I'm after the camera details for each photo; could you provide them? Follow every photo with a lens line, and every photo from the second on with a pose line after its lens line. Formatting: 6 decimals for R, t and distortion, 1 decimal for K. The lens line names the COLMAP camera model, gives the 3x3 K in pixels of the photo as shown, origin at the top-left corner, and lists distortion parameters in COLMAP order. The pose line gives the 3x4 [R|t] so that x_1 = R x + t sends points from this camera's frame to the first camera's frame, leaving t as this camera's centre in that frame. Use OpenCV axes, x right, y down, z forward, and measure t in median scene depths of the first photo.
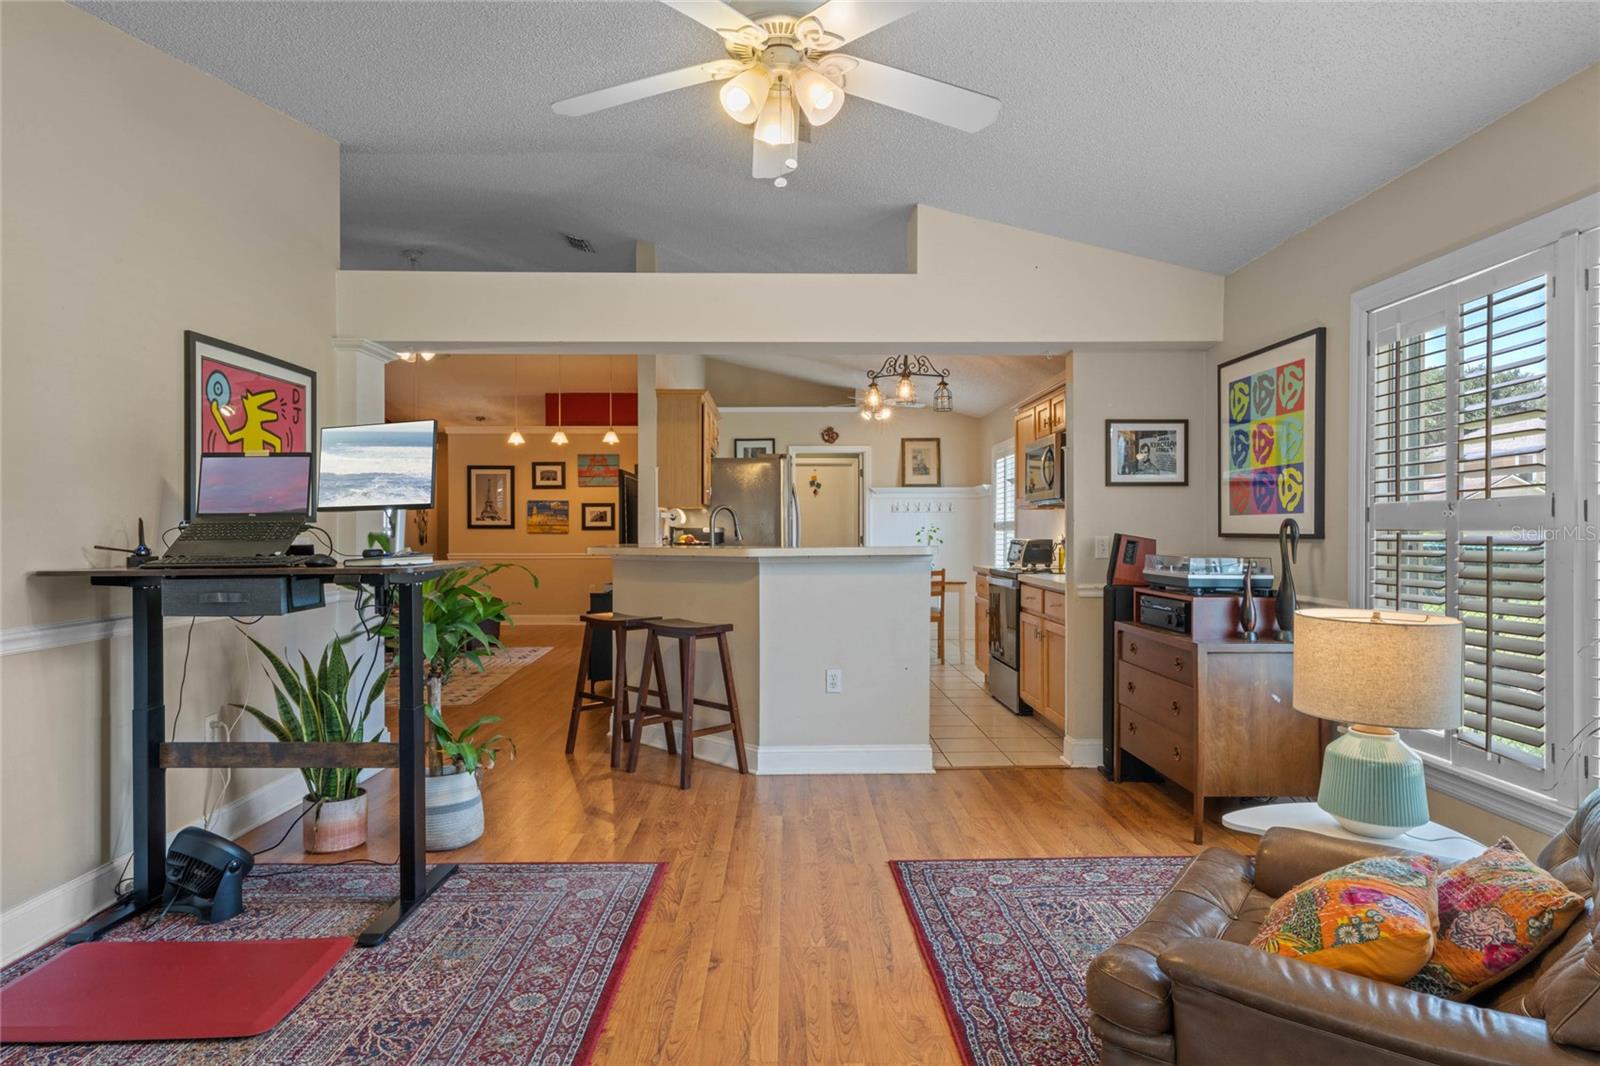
lens RADIAL K [[970.3, 0, 785.7], [0, 970.3, 530.0], [0, 0, 1]] dist [0.005515, -0.001040]
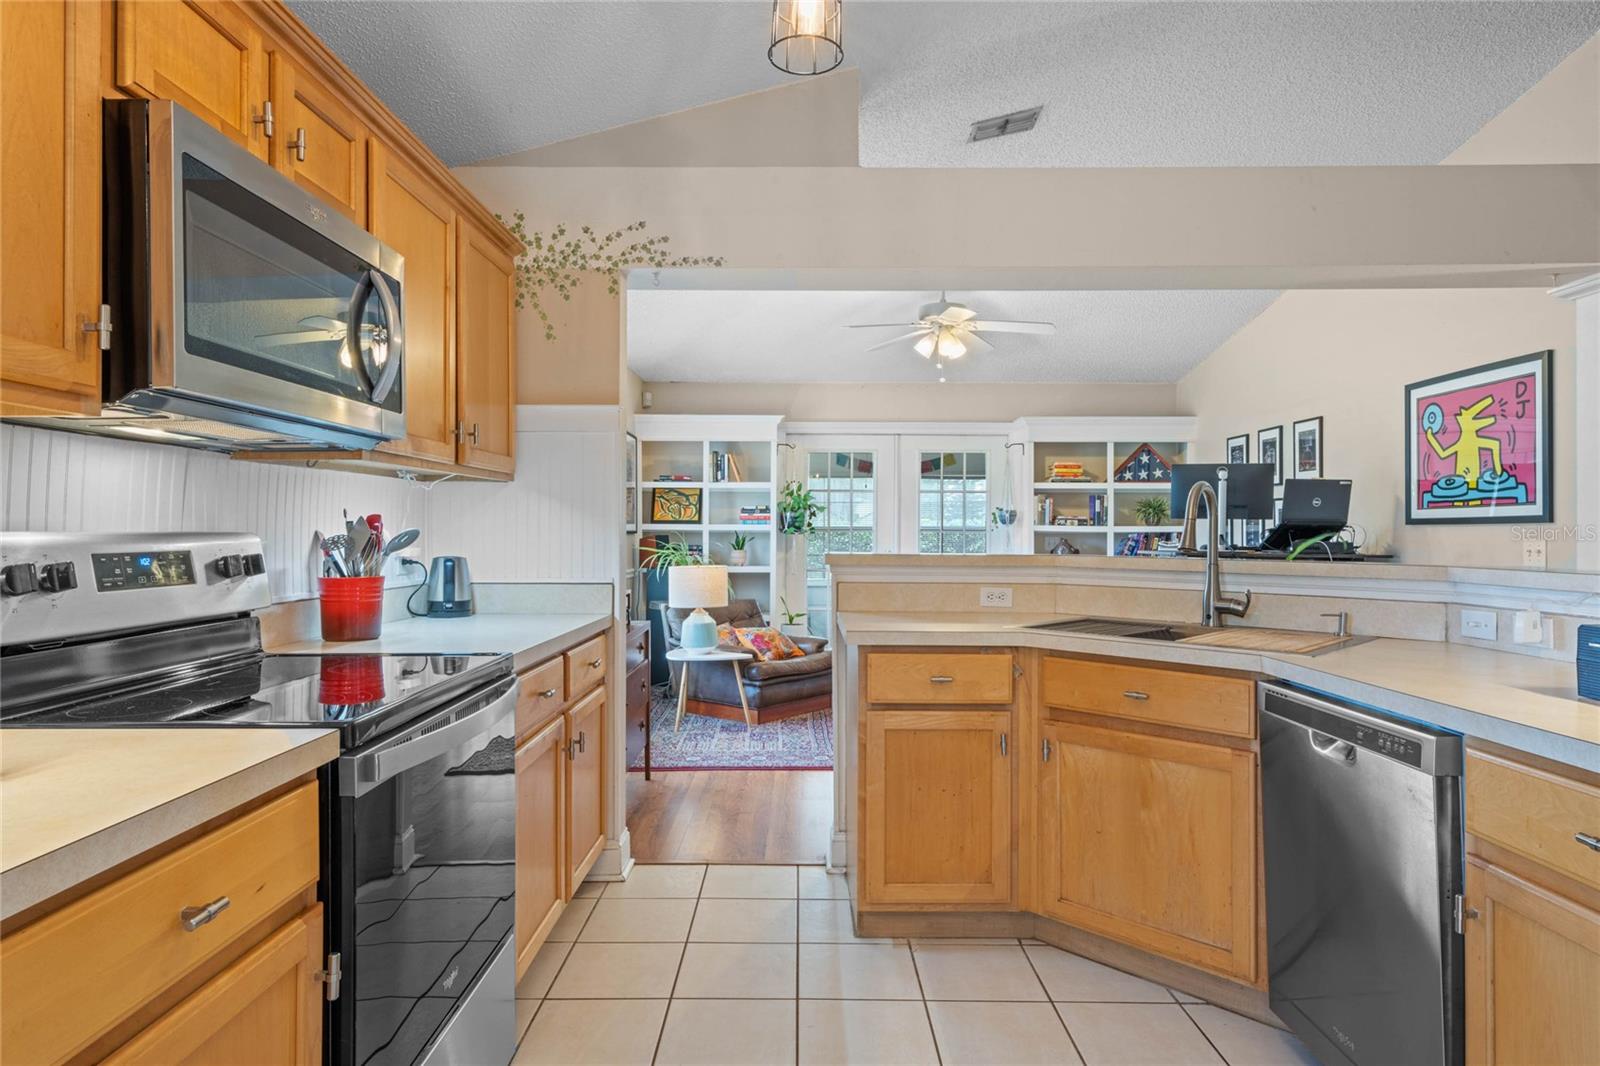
lens RADIAL K [[934.3, 0, 805.6], [0, 934.3, 534.2], [0, 0, 1]] dist [0.007192, -0.000645]
pose [[-0.999990, 0.001182, 0.004325, 0.077903], [0.001191, 0.999997, 0.002049, 0.000079], [-0.004323, 0.002055, -0.999989, 0.803271]]
